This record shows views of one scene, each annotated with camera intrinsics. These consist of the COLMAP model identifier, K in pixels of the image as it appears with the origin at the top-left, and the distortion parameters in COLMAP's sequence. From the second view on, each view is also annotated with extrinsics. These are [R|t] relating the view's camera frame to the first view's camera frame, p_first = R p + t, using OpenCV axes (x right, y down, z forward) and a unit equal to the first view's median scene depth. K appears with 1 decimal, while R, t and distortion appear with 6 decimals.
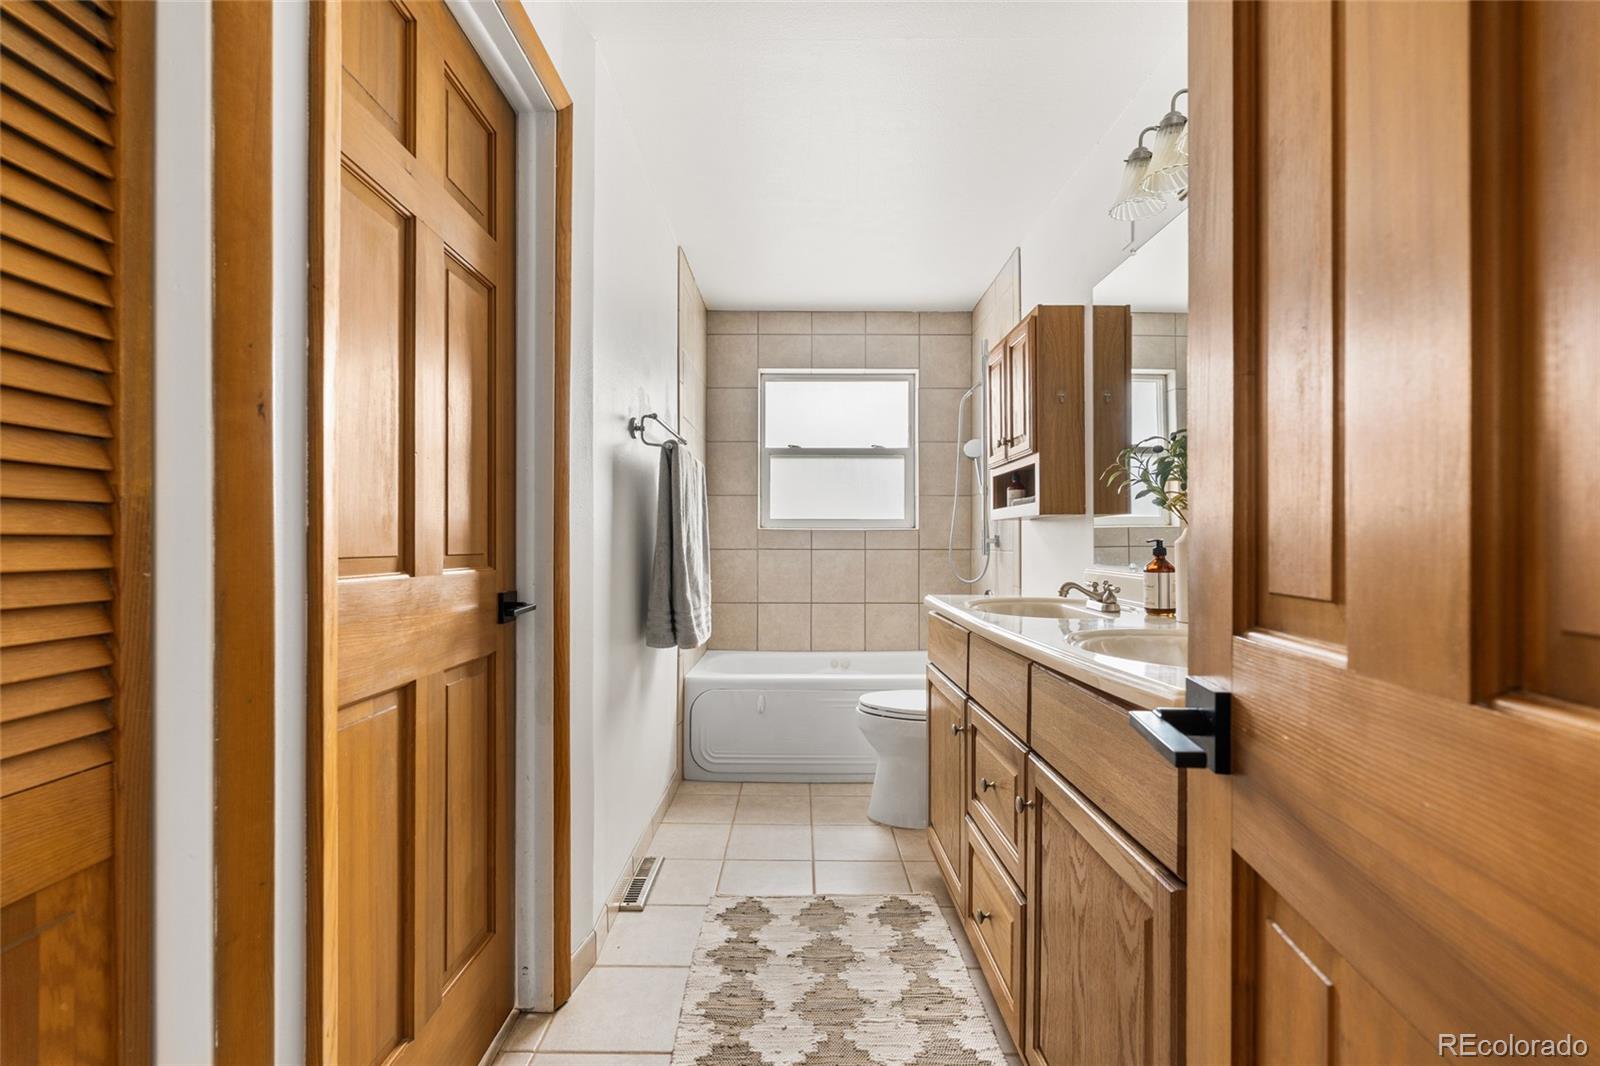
lens RADIAL K [[713.6, 0, 795.4], [0, 713.6, 534.0], [0, 0, 1]] dist [-0.003593, -0.000290]
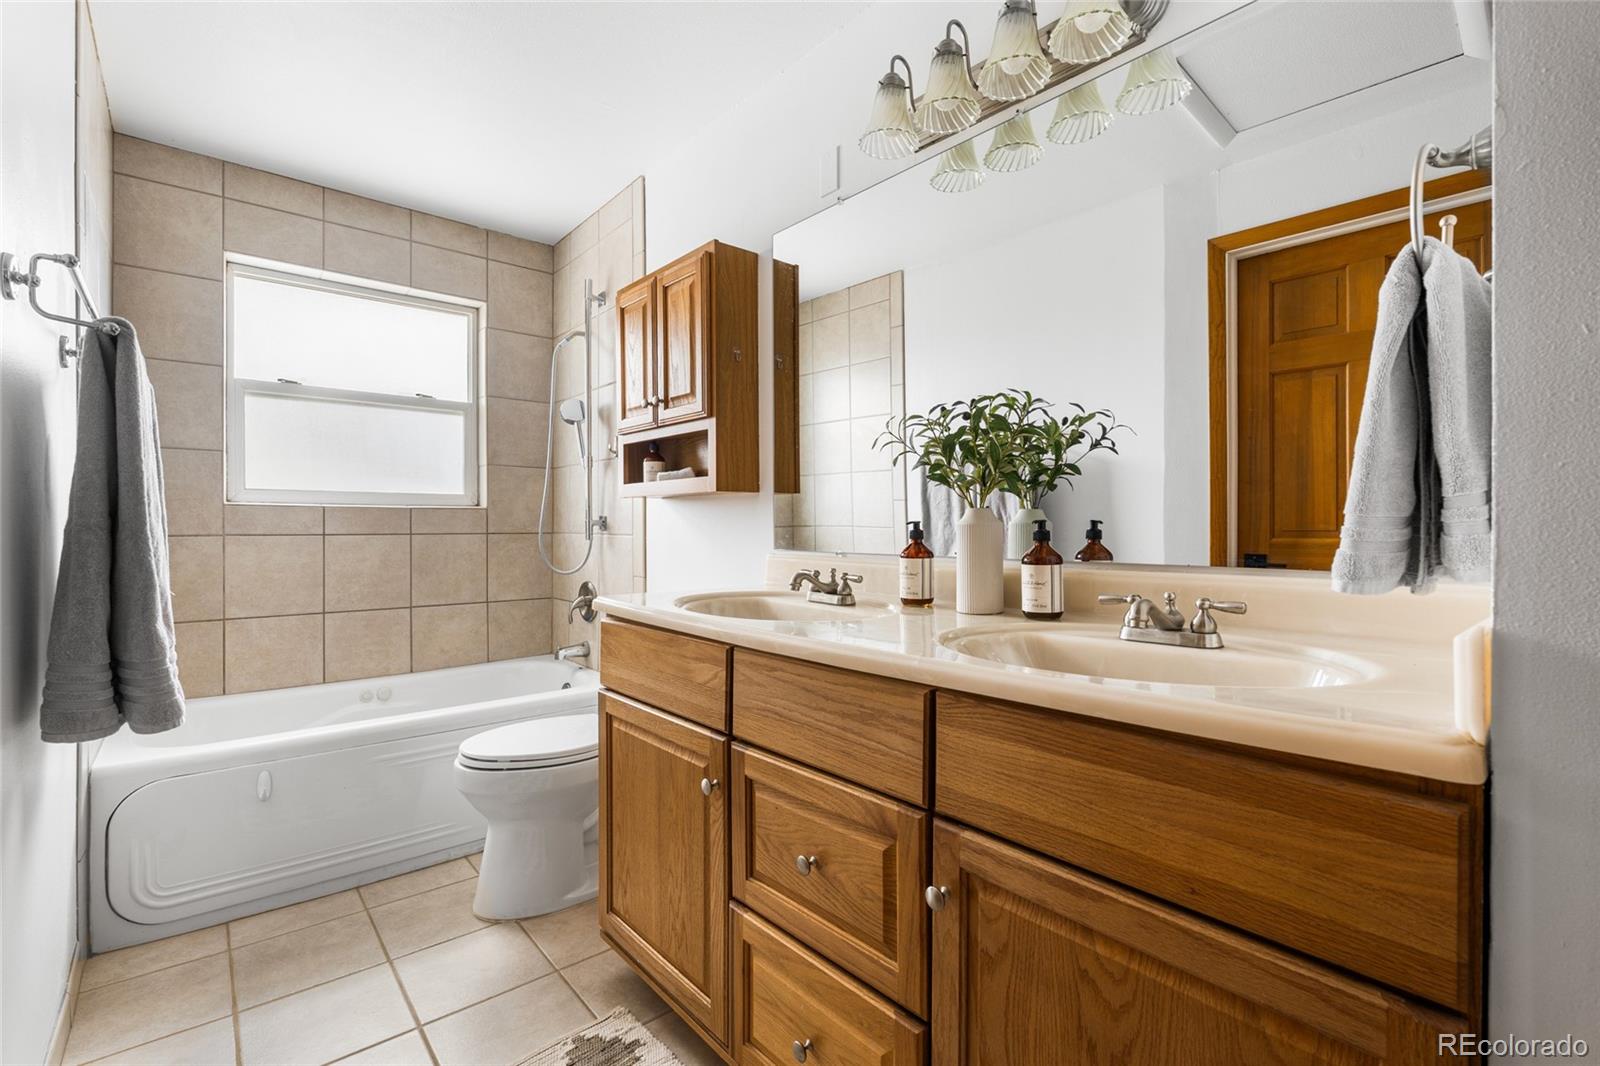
lens RADIAL K [[716.9, 0, 801.9], [0, 716.9, 523.8], [0, 0, 1]] dist [-0.003753, -0.000483]
pose [[0.756347, 0.000227, 0.654170, -0.115706], [-0.007260, 0.999941, 0.008047, 0.003162], [-0.654130, -0.010836, 0.756304, 0.261734]]
